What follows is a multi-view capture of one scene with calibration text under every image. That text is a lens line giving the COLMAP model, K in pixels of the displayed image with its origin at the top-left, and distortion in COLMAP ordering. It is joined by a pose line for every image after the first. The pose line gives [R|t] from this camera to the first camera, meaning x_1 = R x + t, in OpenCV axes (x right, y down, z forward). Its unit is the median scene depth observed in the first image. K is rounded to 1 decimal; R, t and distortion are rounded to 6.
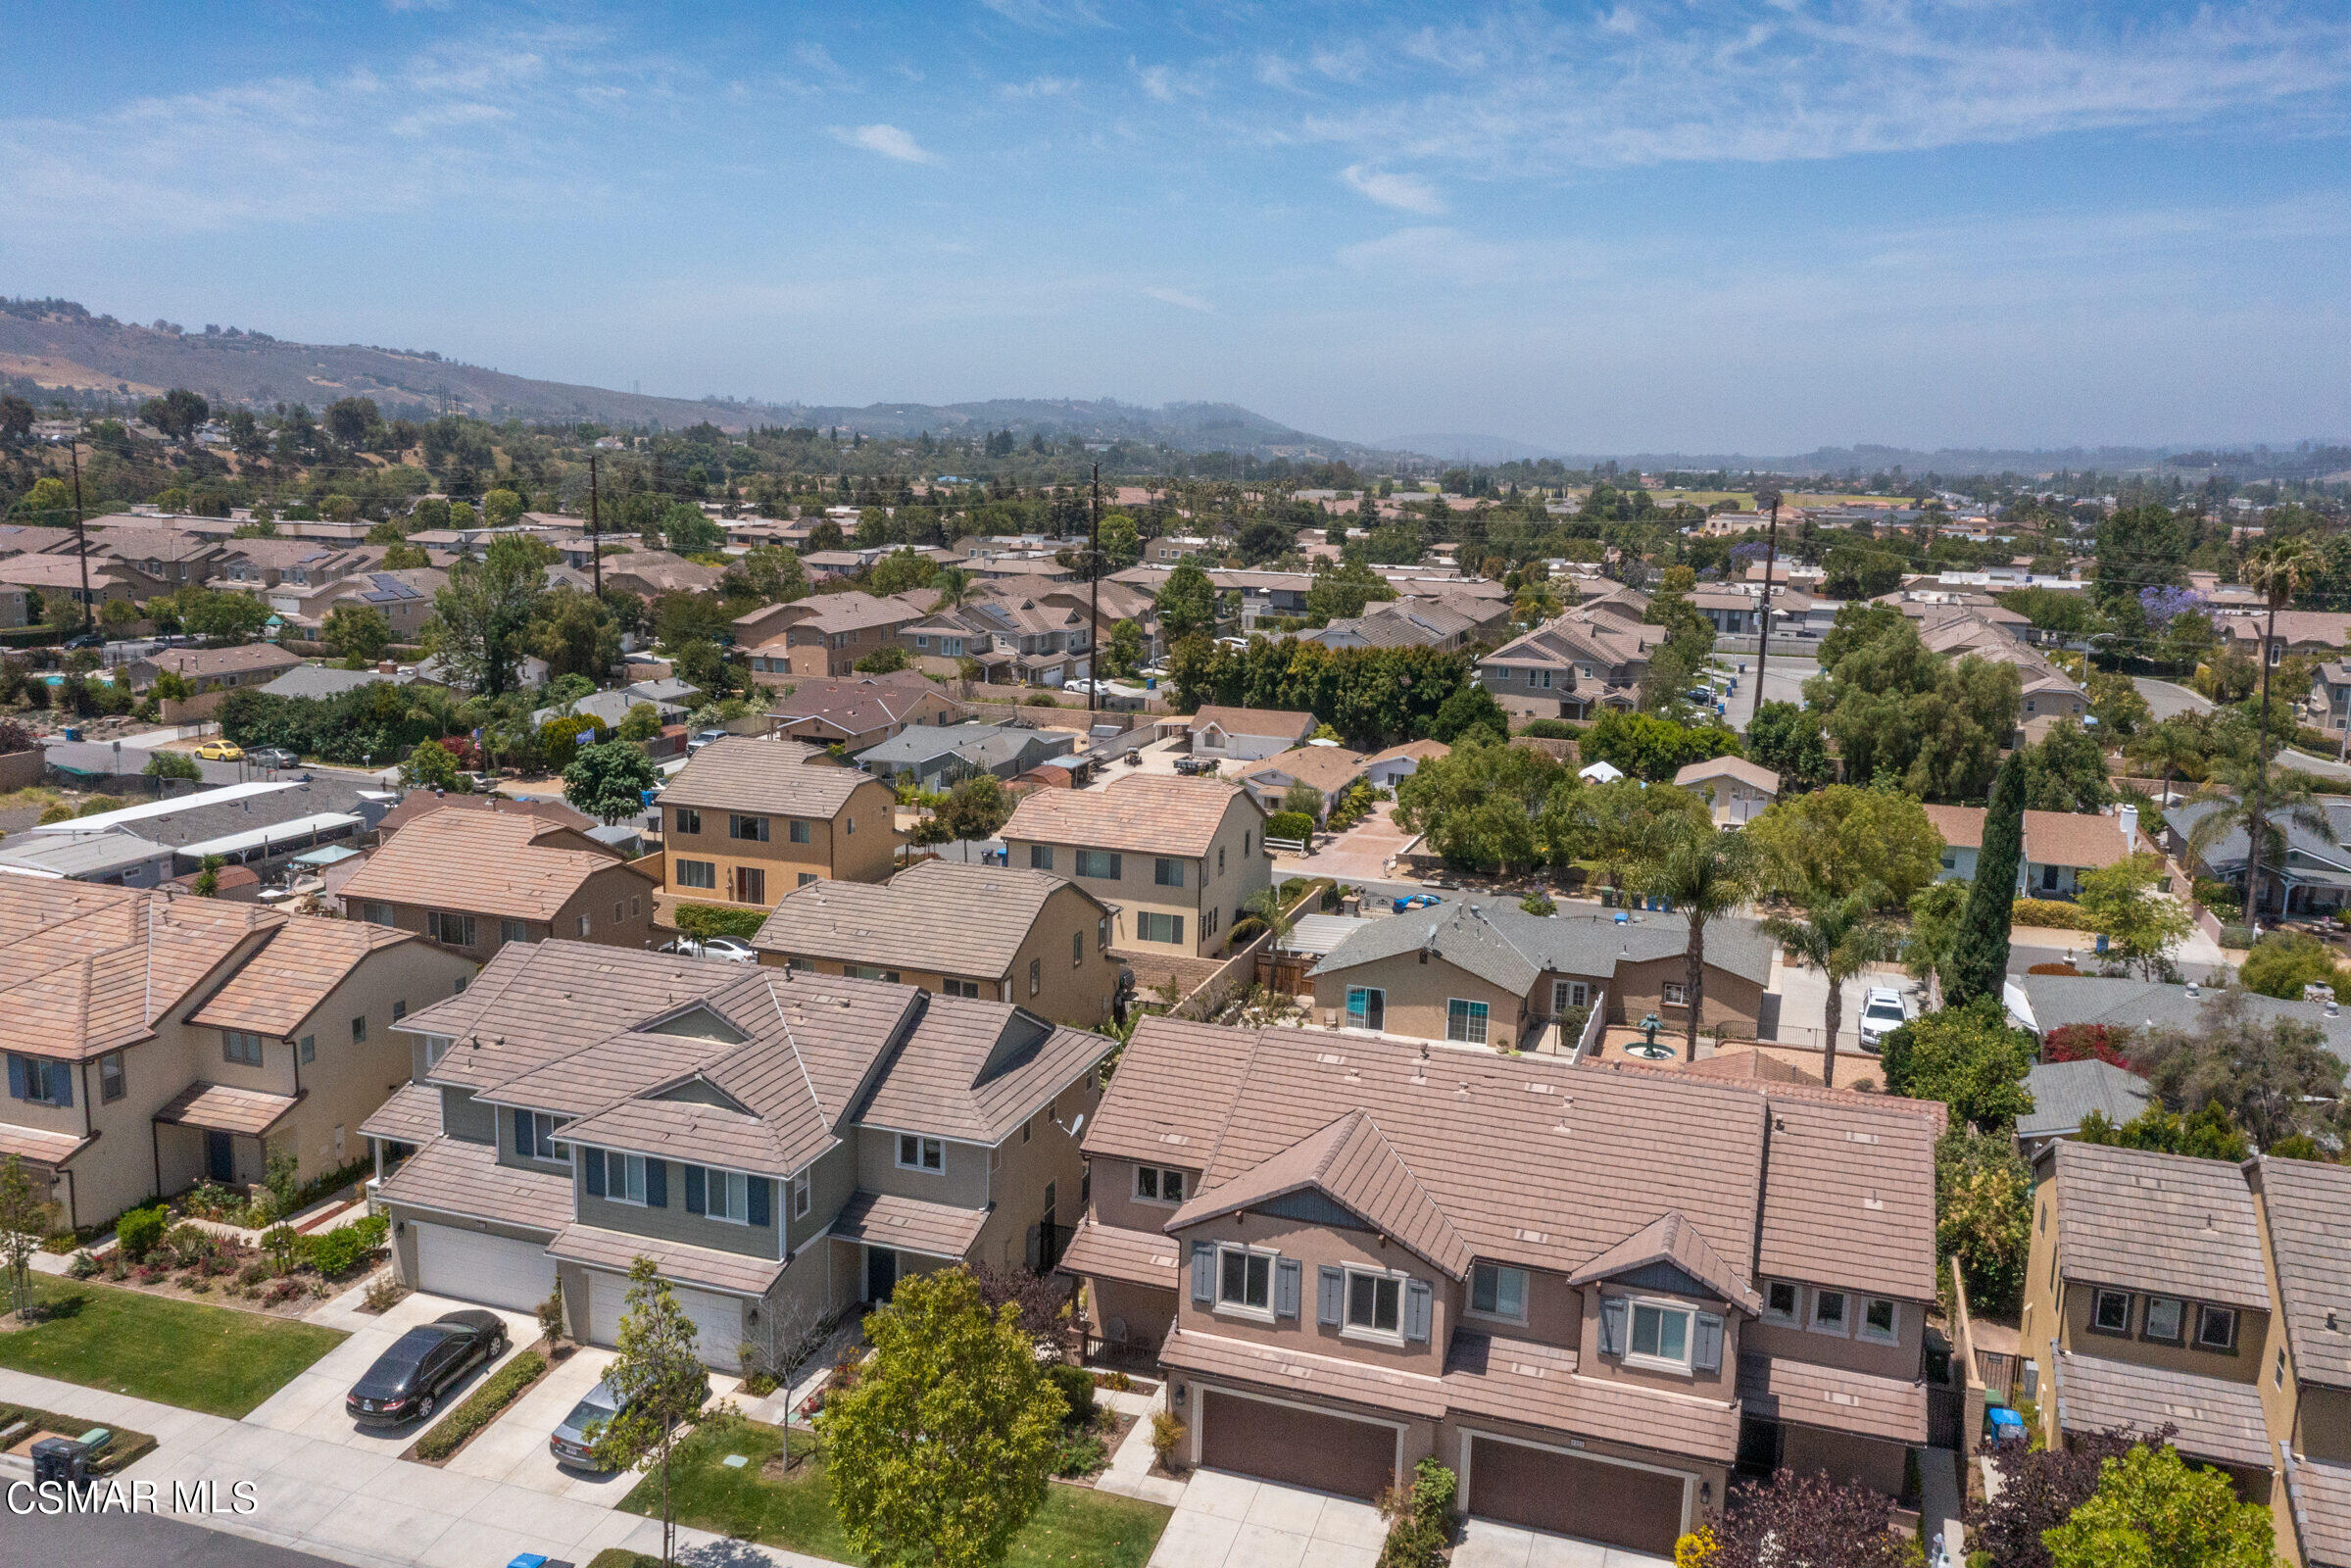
lens RADIAL K [[1868.0, 0, 1175.5], [0, 1868.0, 784.0], [0, 0, 1]] dist [0.004332, 0.042470]
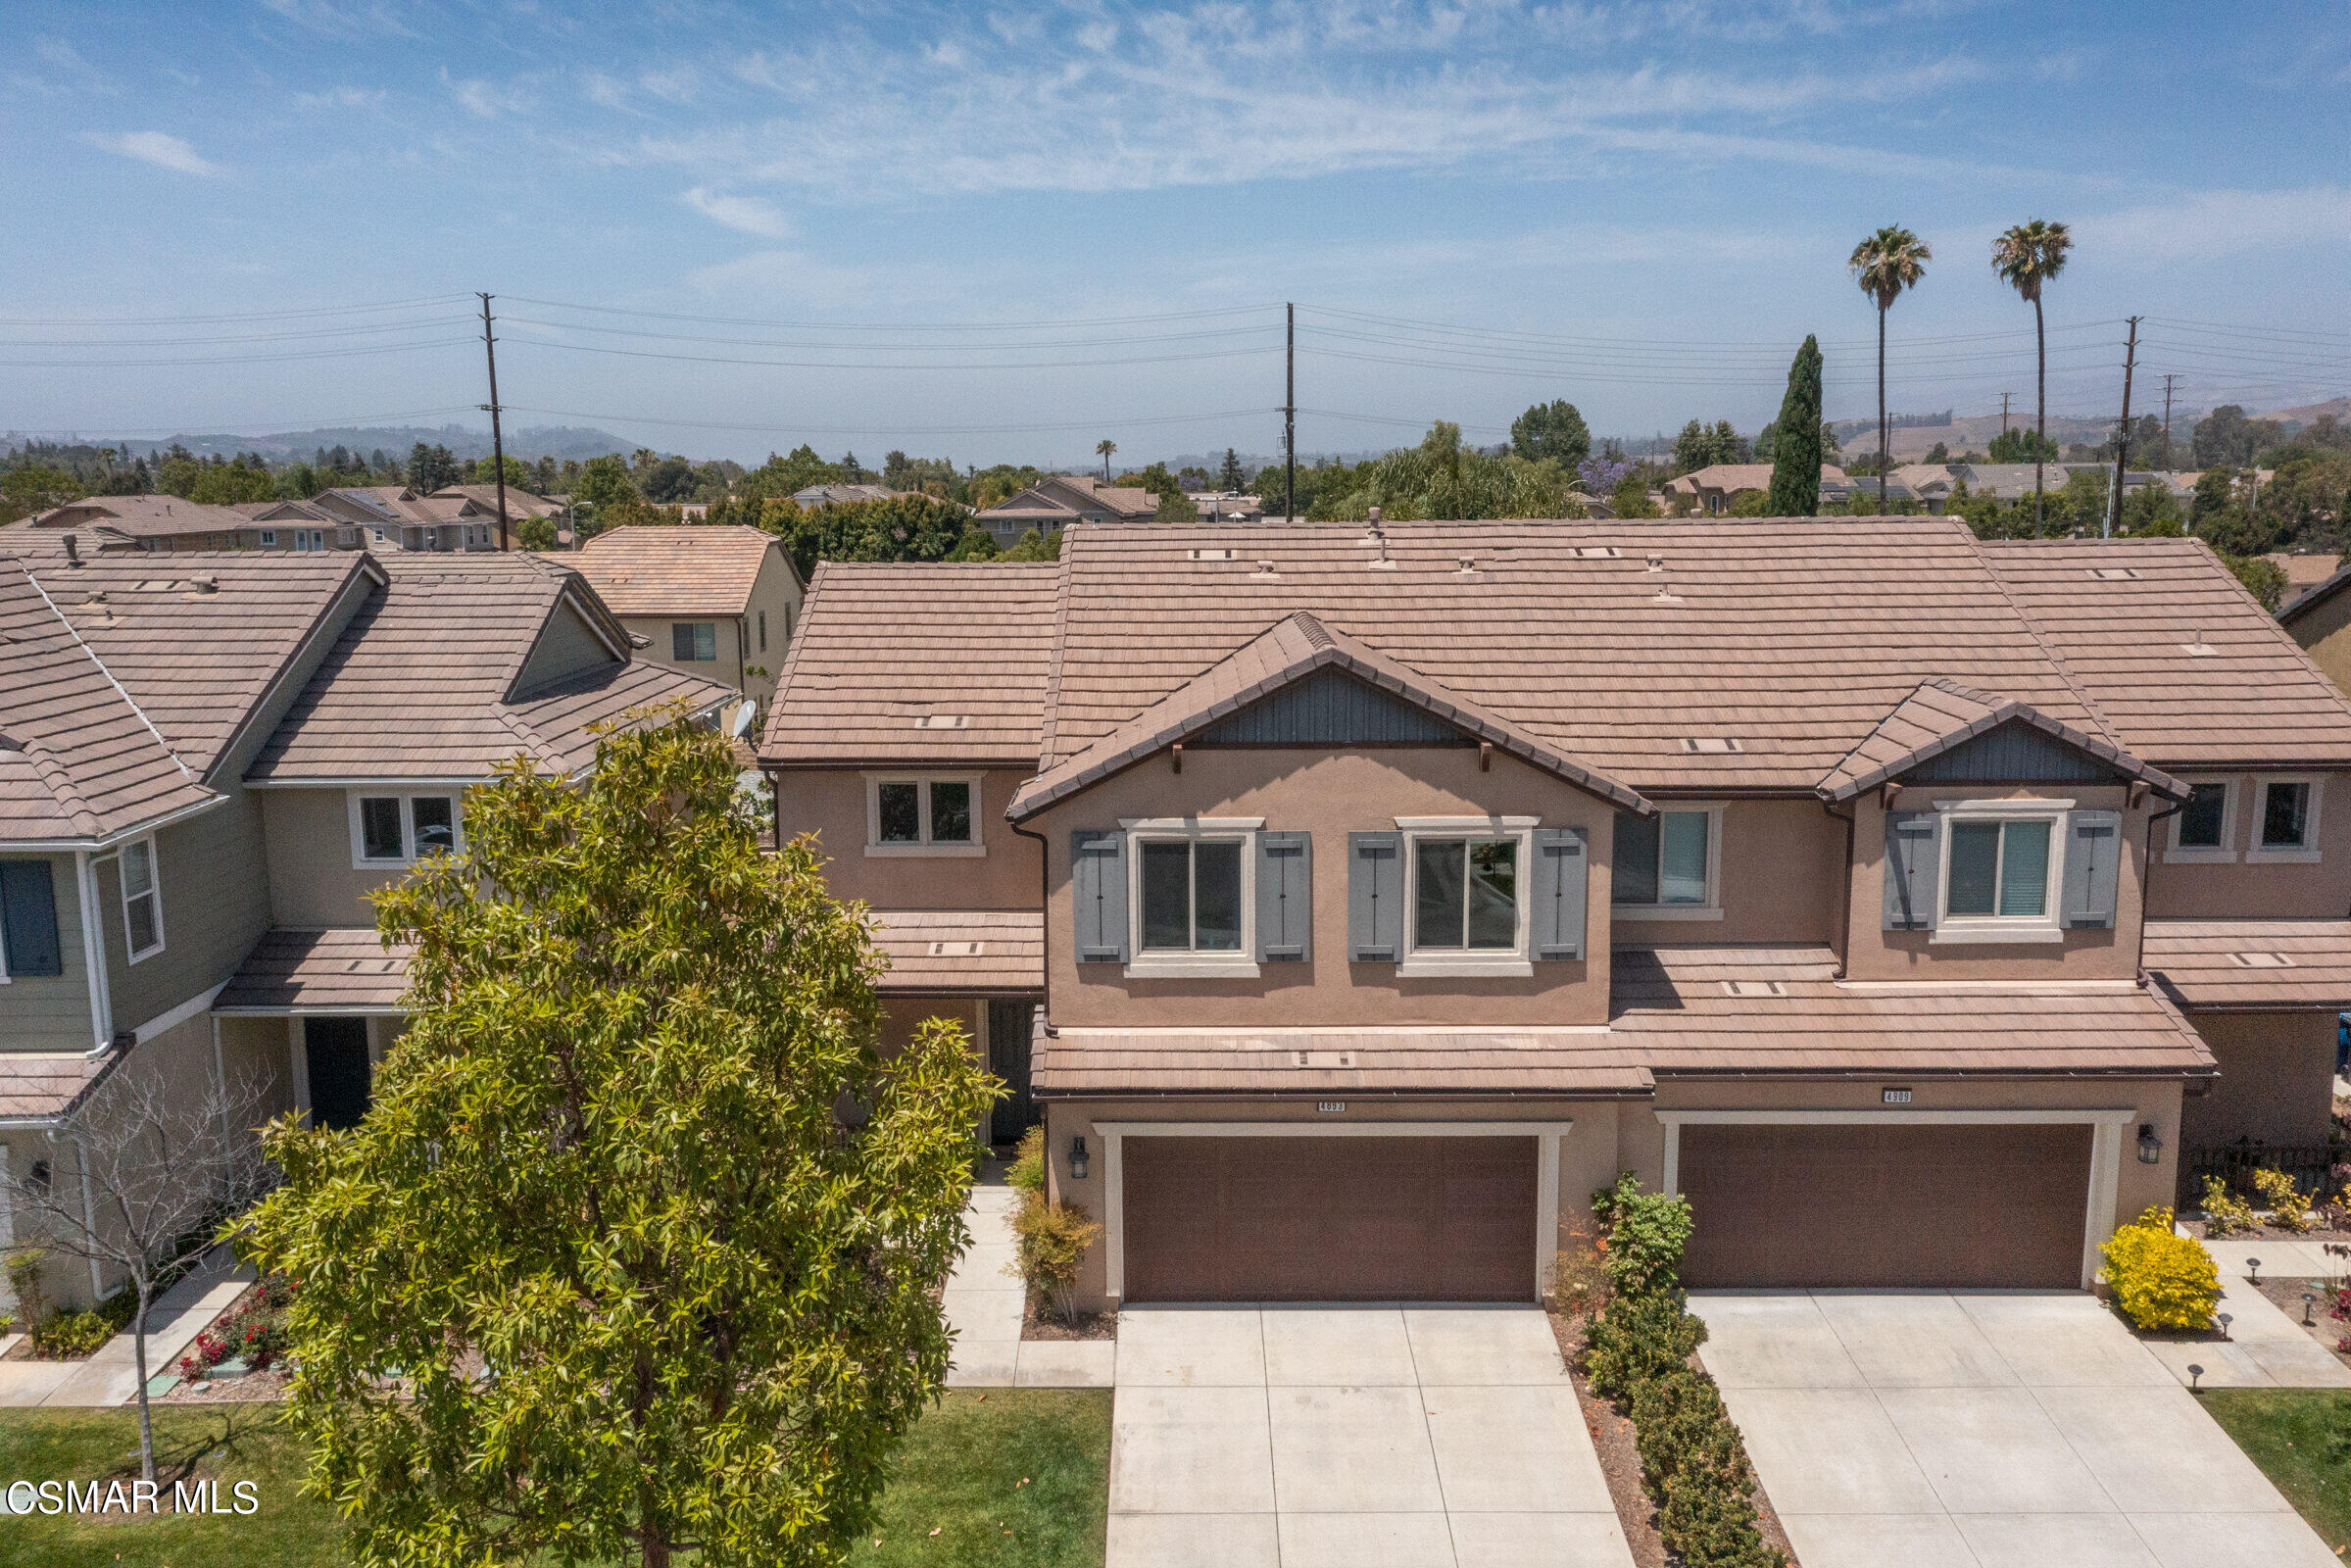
lens RADIAL K [[1868.0, 0, 1175.5], [0, 1868.0, 784.0], [0, 0, 1]] dist [0.004332, 0.042470]
pose [[0.946421, -0.087634, 0.310818, -0.113429], [0.091421, 0.995809, 0.002394, 0.236256], [-0.309725, 0.026149, 0.950467, 0.547594]]
